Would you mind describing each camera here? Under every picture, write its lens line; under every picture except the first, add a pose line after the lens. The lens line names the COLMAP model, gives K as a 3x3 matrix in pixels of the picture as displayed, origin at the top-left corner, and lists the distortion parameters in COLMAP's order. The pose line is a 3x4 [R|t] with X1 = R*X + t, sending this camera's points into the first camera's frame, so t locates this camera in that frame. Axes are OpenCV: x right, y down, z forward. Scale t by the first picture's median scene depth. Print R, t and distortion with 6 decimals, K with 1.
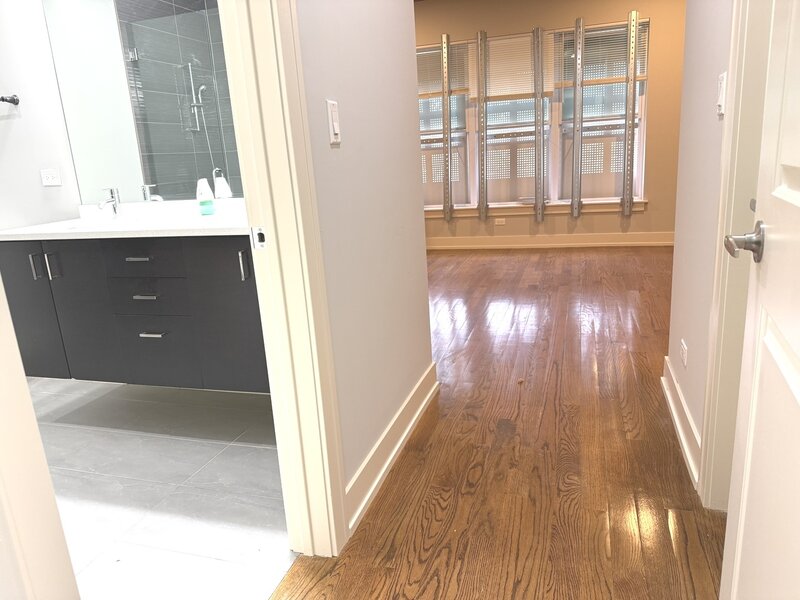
lens RADIAL K [[591.5, 0, 384.2], [0, 591.5, 319.8], [0, 0, 1]] dist [0.109256, -0.267633]
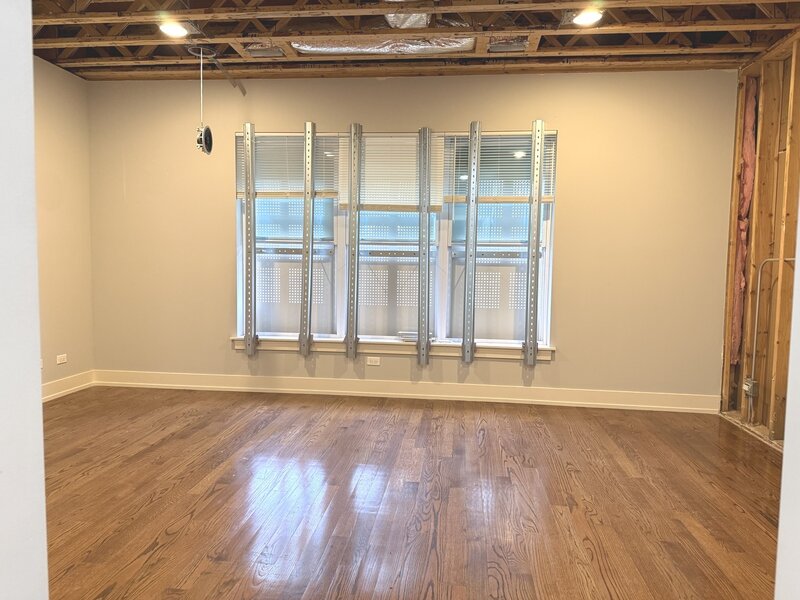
lens RADIAL K [[565.2, 0, 402.0], [0, 565.2, 302.8], [0, 0, 1]] dist [0.048972, -0.062347]
pose [[0.975324, 0.068825, 0.209778, 0.077606], [-0.025150, 0.978619, -0.204140, -0.095215], [-0.219343, 0.193827, 0.956201, 0.300656]]
